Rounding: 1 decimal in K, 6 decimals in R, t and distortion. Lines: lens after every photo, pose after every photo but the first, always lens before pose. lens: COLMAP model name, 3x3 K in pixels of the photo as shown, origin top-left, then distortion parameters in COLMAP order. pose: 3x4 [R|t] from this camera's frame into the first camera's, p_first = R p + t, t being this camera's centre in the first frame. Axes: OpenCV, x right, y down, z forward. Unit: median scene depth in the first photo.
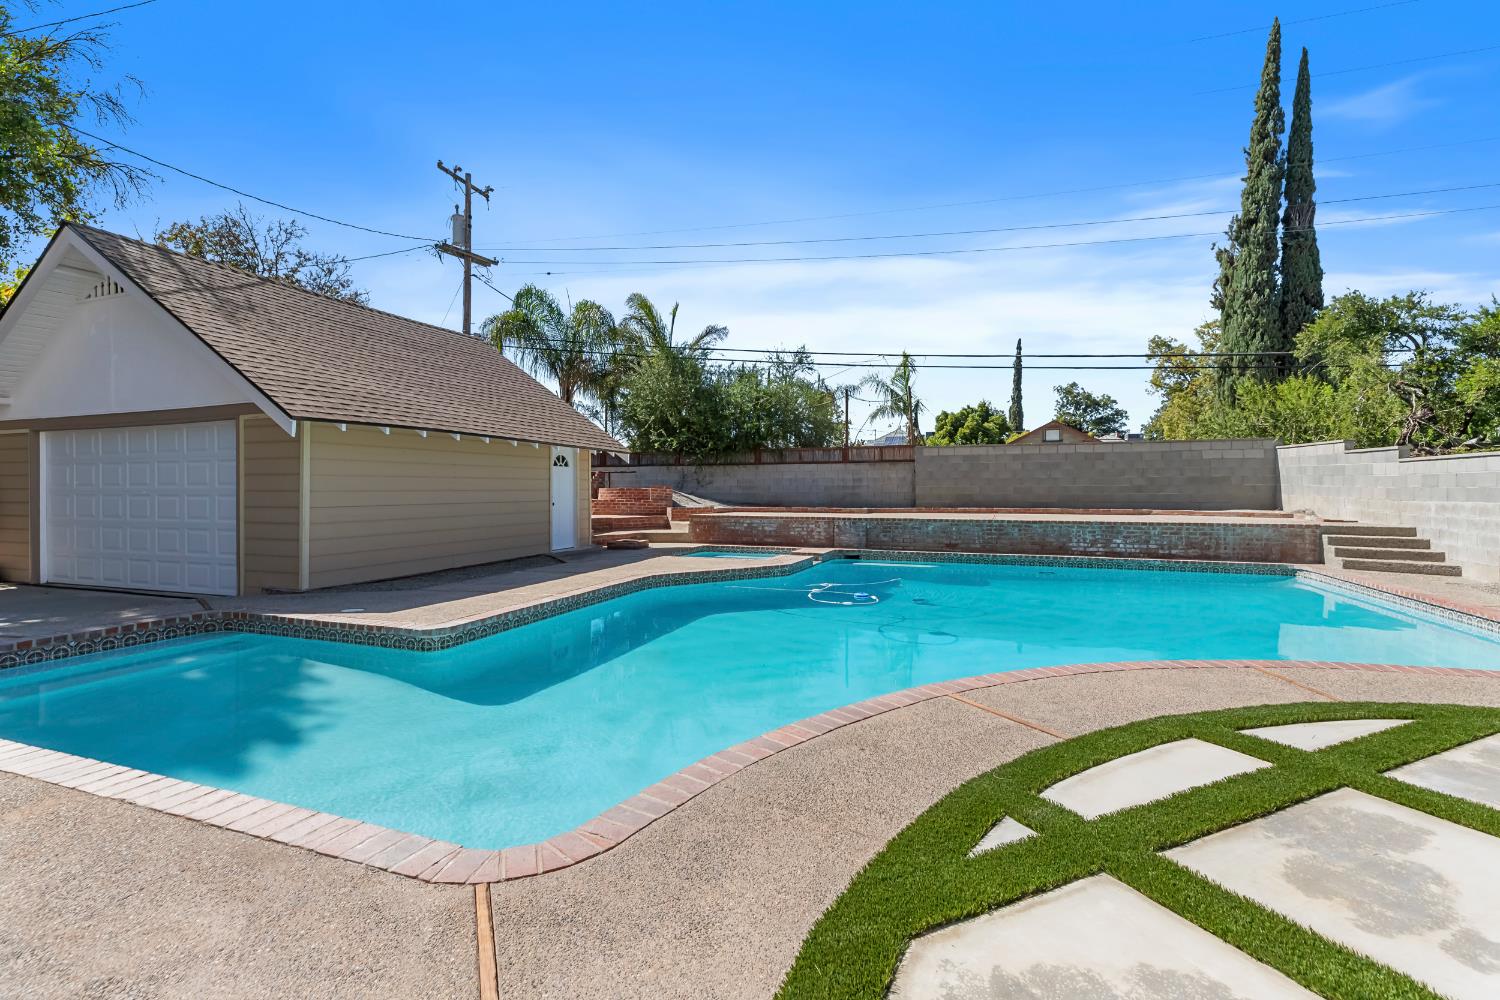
lens RADIAL K [[676.6, 0, 757.2], [0, 676.6, 481.2], [0, 0, 1]] dist [0.003333, -0.000476]
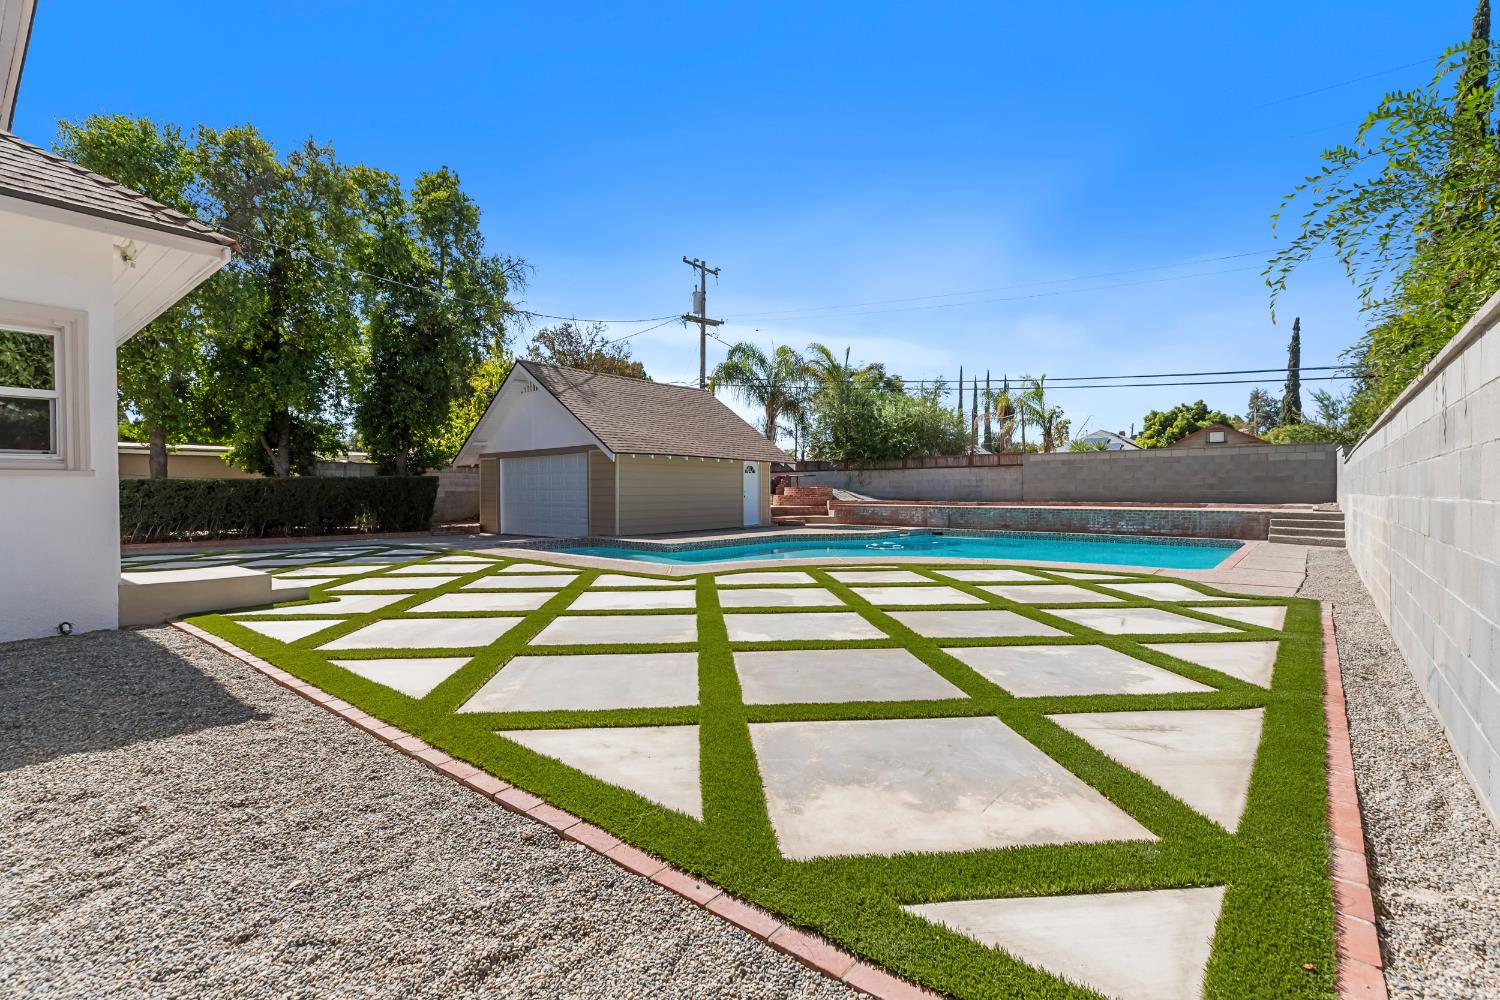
lens RADIAL K [[676.6, 0, 758.9], [0, 676.6, 489.8], [0, 0, 1]] dist [0.003333, -0.000476]
pose [[0.941346, -0.001271, -0.337441, 0.199422], [0.004375, 0.999955, 0.008440, 0.003227], [0.337415, -0.009422, 0.941309, -0.366157]]
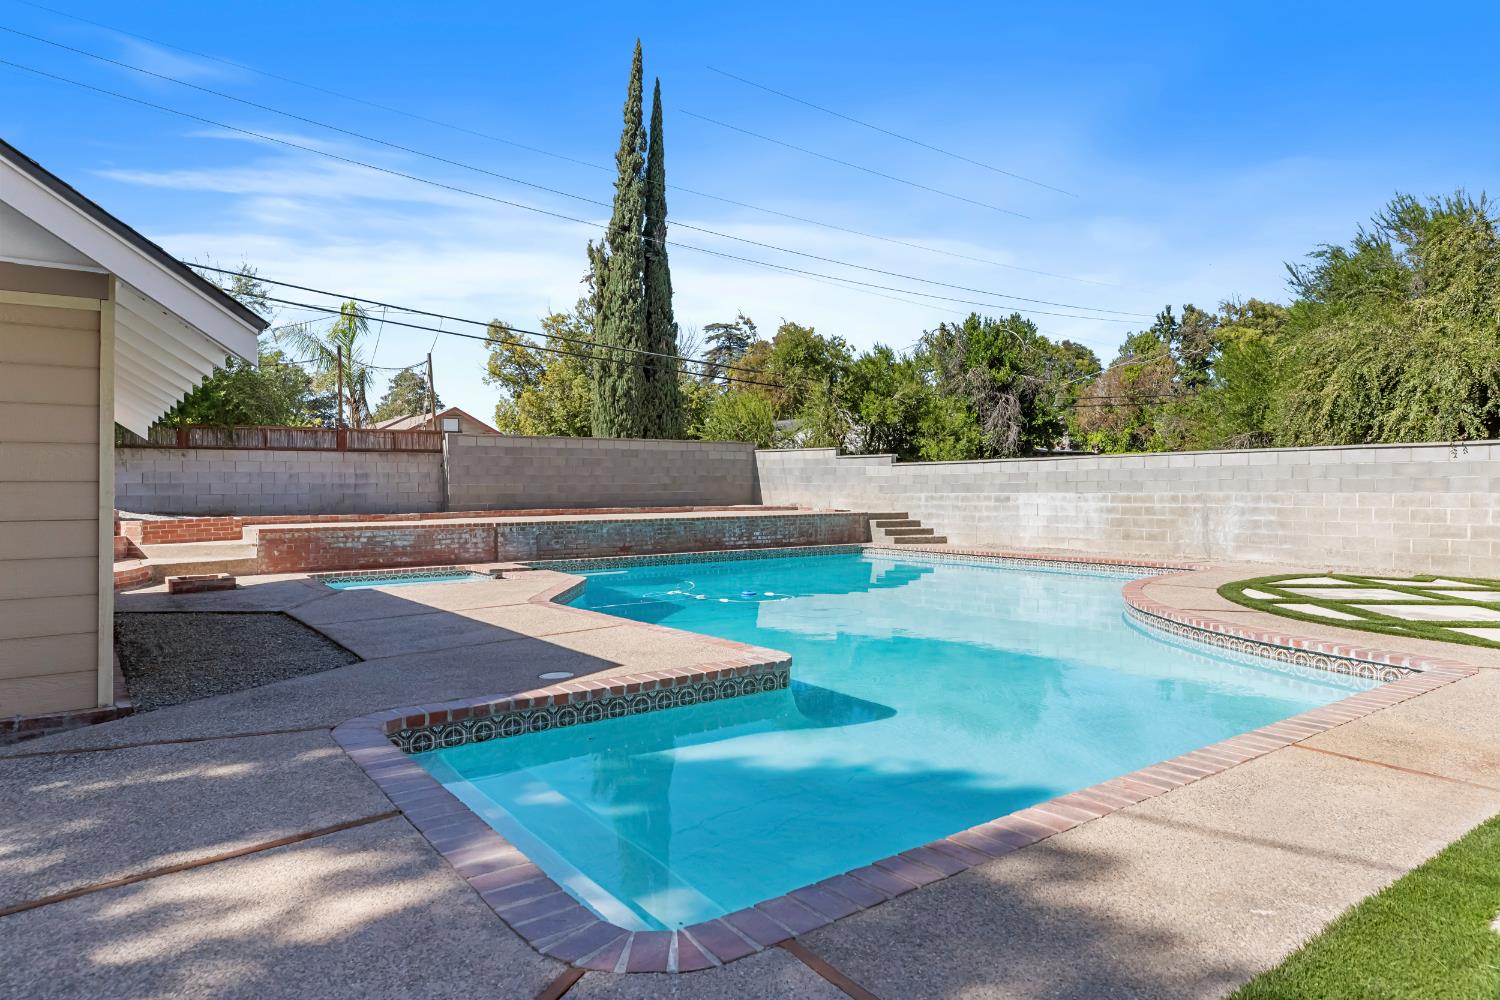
lens RADIAL K [[877.6, 0, 755.1], [0, 877.6, 496.0], [0, 0, 1]] dist [0.006177, 0.000667]
pose [[0.545403, -0.009477, 0.838121, -0.429964], [-0.003381, 0.999903, 0.013506, 0.006097], [-0.838167, -0.010200, 0.545318, 0.155800]]
